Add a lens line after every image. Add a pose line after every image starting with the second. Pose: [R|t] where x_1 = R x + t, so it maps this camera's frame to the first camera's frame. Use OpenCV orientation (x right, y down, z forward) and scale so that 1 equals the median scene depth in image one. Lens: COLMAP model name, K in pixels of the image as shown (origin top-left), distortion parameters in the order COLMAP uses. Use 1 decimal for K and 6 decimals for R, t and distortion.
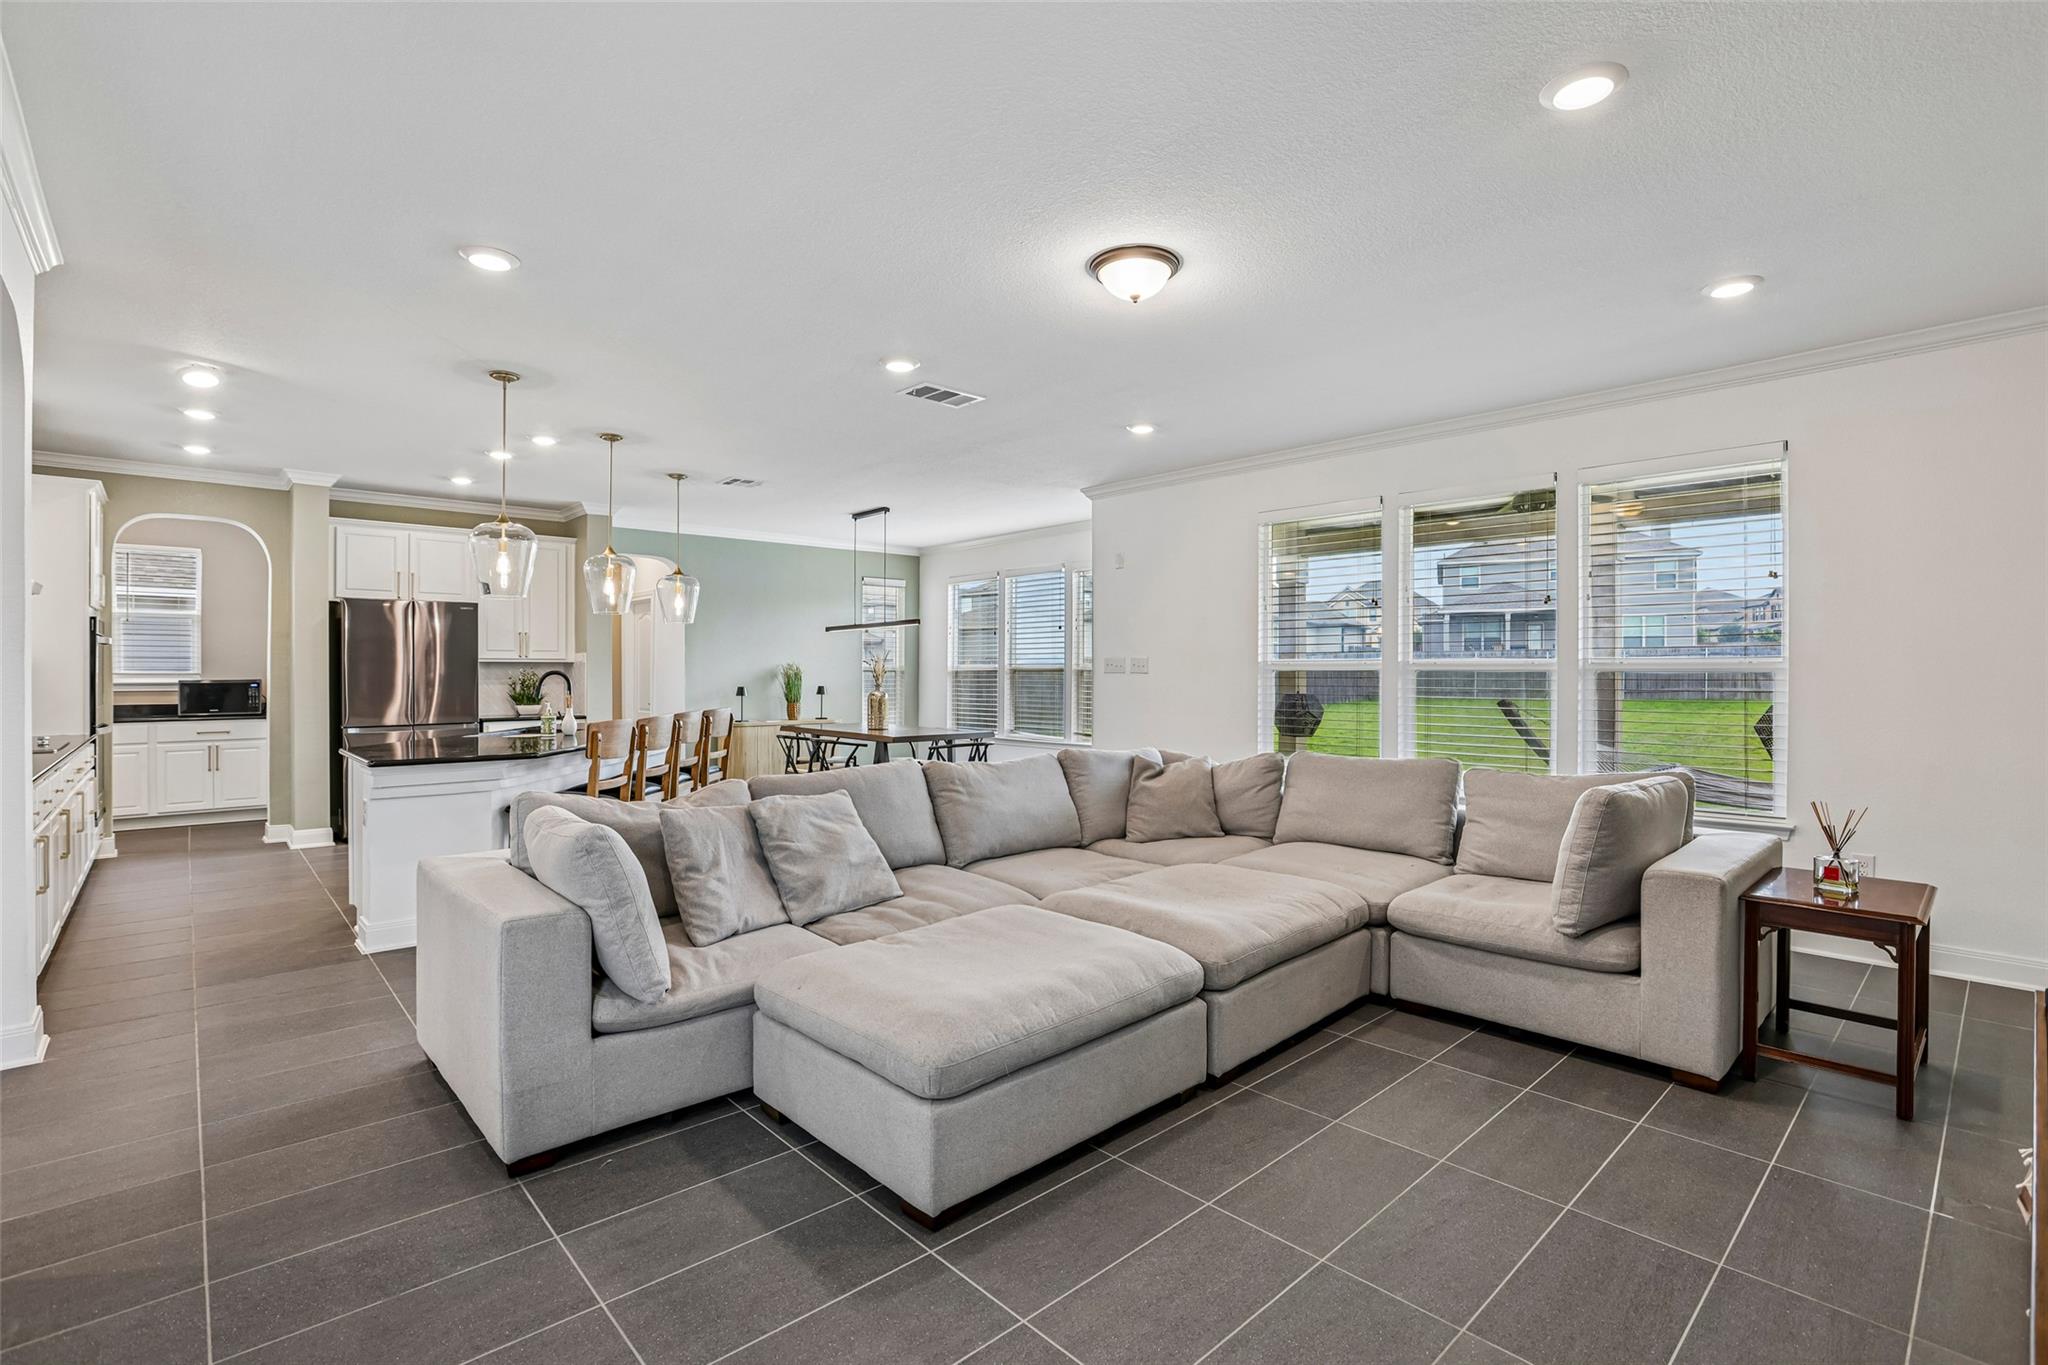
lens RADIAL K [[928.7, 0, 1034.2], [0, 928.7, 677.4], [0, 0, 1]] dist [-0.032718, 0.003909]
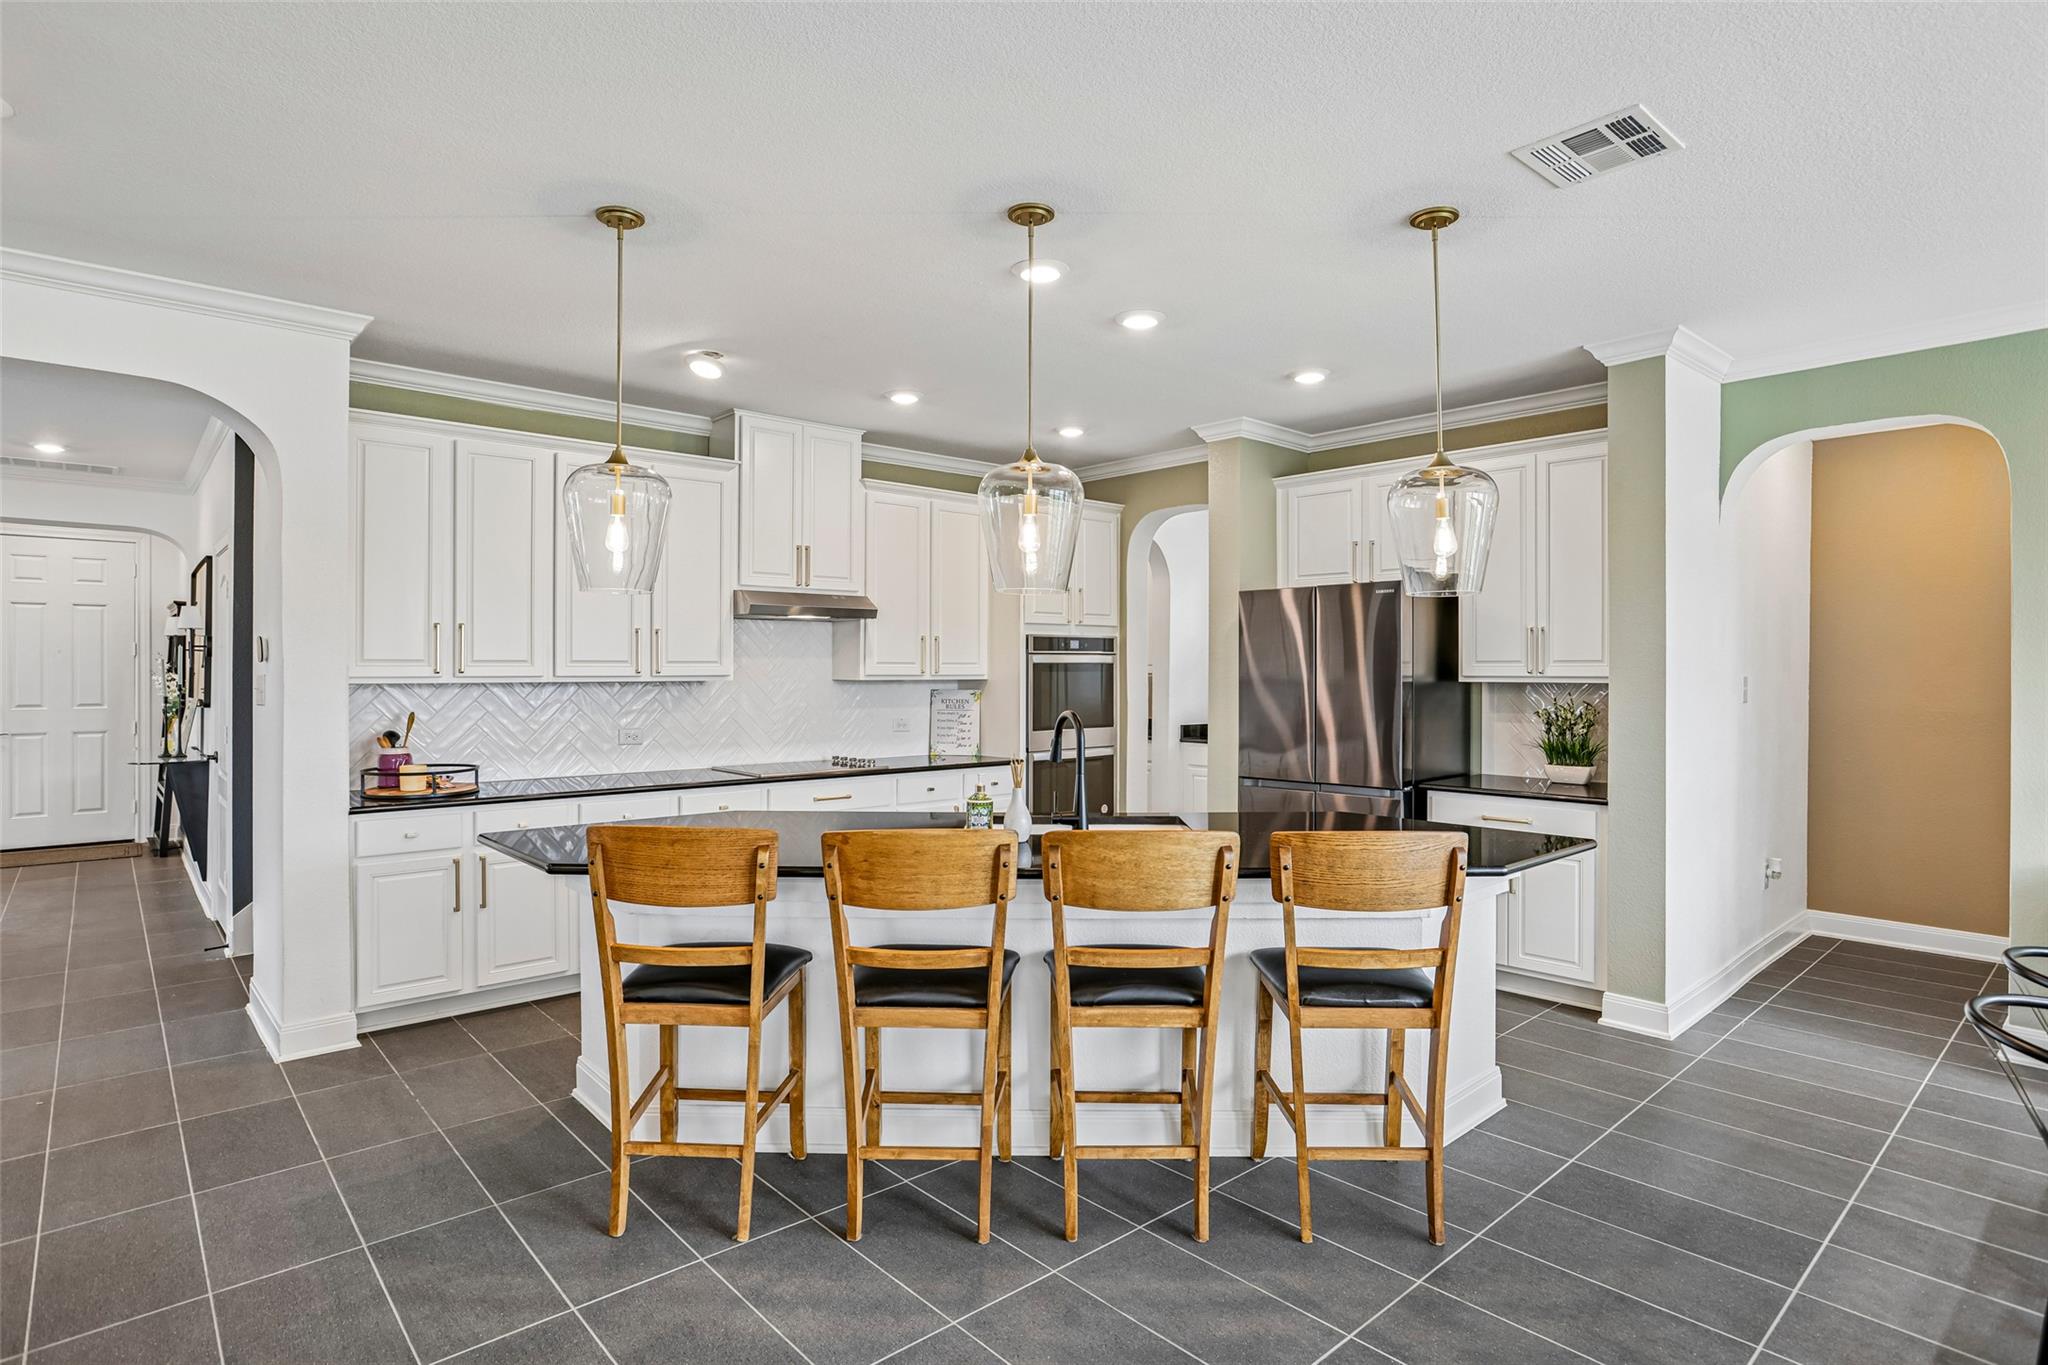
lens RADIAL K [[1065.1, 0, 1005.3], [0, 1065.1, 680.4], [0, 0, 1]] dist [-0.034101, 0.005044]
pose [[-0.038509, 0.011884, -0.999188, 0.056165], [-0.007652, 0.999896, 0.012187, -0.023823], [0.999229, 0.008115, -0.038414, 0.740759]]
